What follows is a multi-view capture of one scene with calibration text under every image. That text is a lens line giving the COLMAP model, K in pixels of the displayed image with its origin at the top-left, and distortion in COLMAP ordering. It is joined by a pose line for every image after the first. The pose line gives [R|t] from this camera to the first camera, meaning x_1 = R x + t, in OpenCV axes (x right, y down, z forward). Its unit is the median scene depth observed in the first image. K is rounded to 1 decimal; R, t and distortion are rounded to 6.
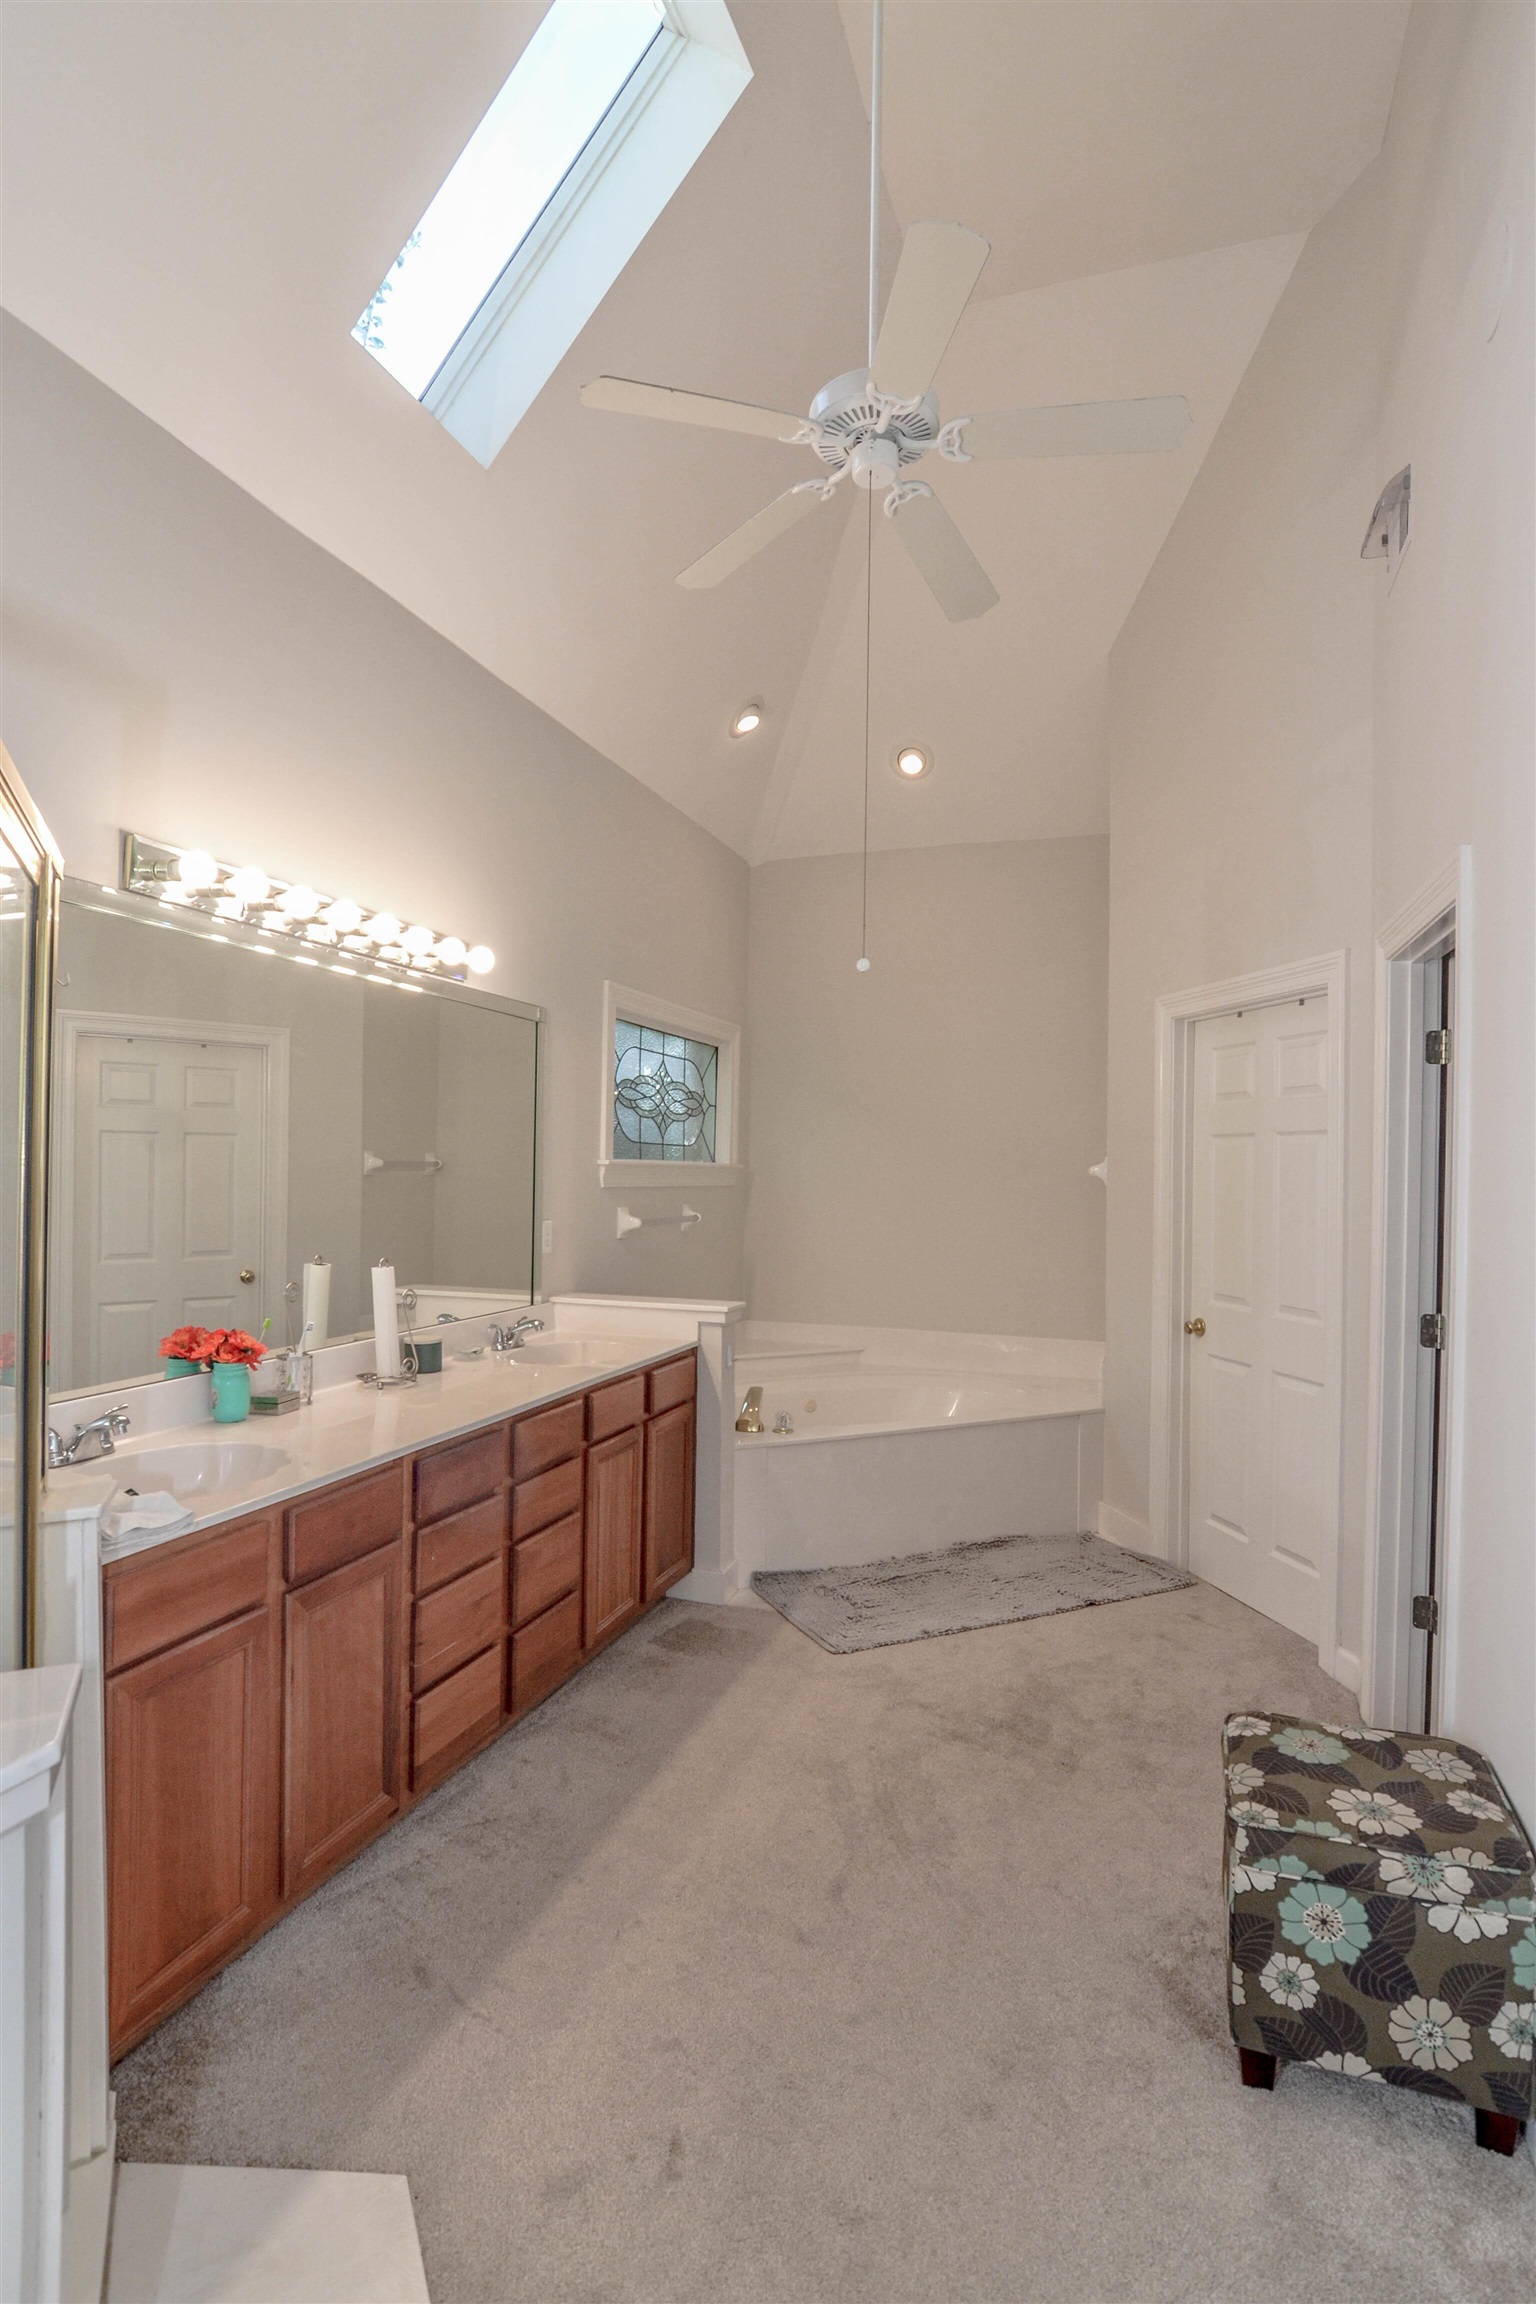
lens RADIAL K [[1125.0, 0, 768.0], [0, 1125.0, 1152.0], [0, 0, 1]] dist [-0.023562, 0.000961]
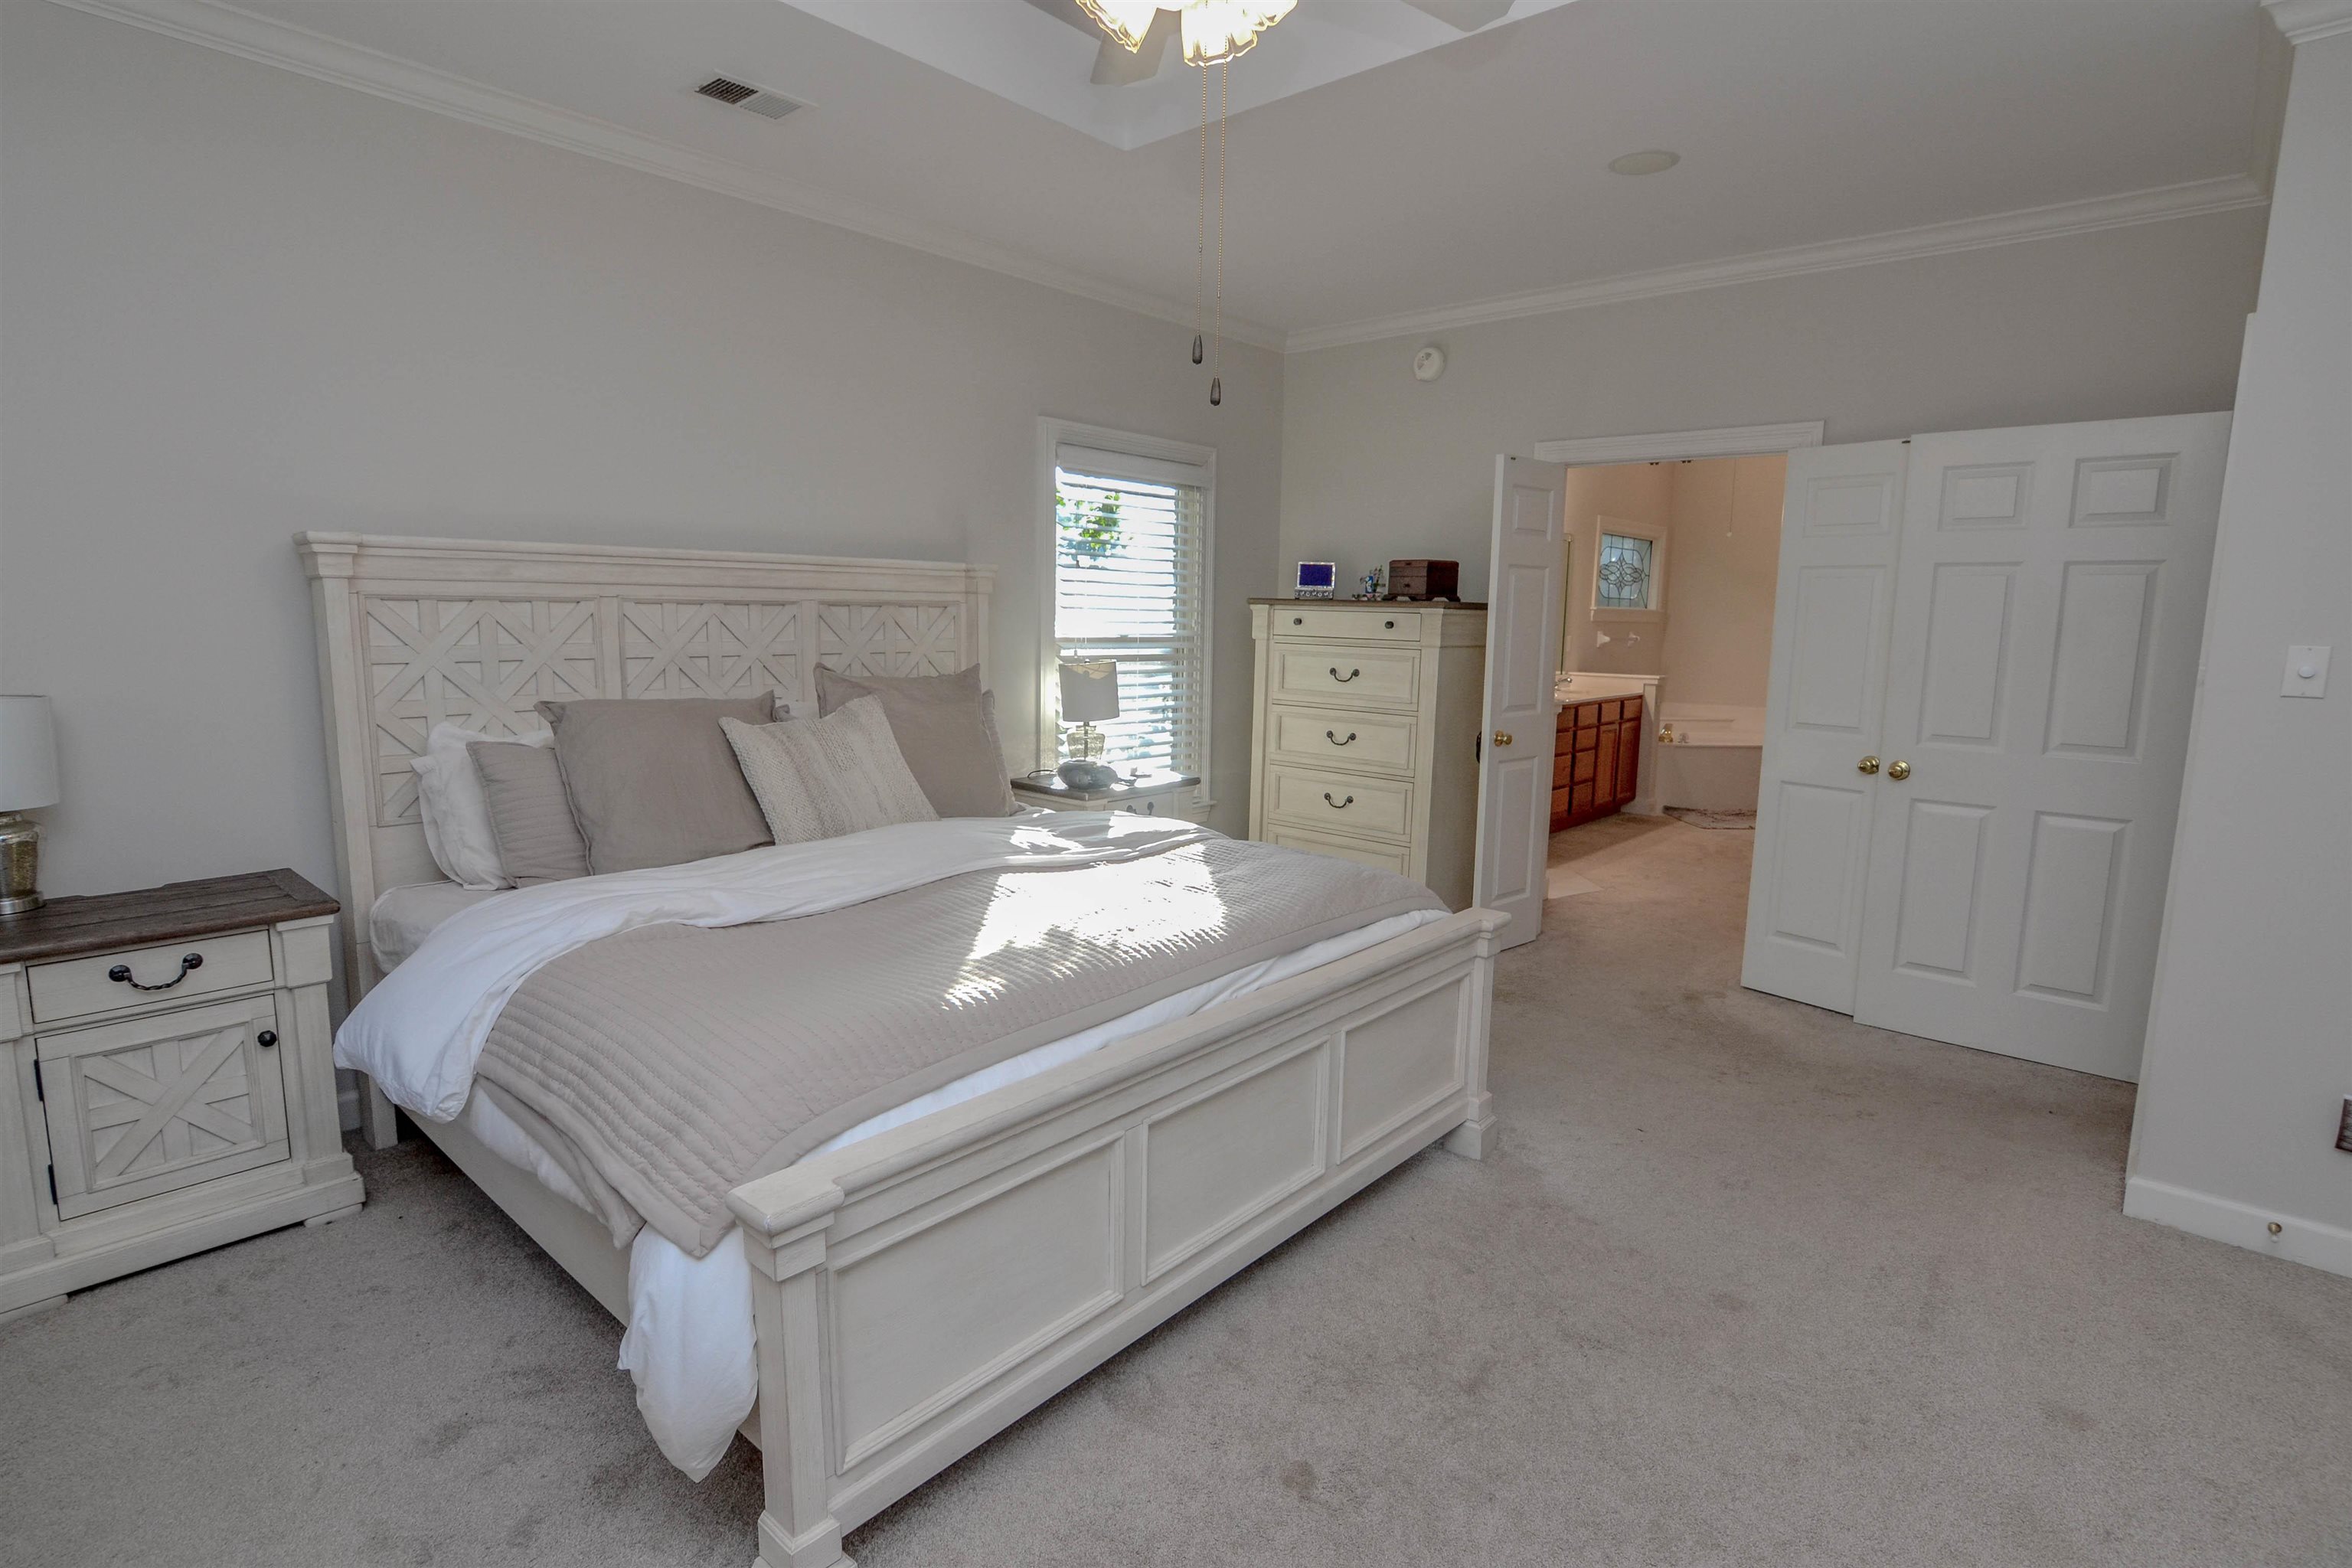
lens RADIAL K [[1148.5, 0, 1163.5], [0, 1148.5, 776.3], [0, 0, 1]] dist [-0.023562, 0.000961]
pose [[0.917666, 0.054386, -0.393612, -0.031071], [0.004944, 0.988949, 0.148171, -0.000512], [0.397321, -0.137917, 0.907257, -1.212916]]
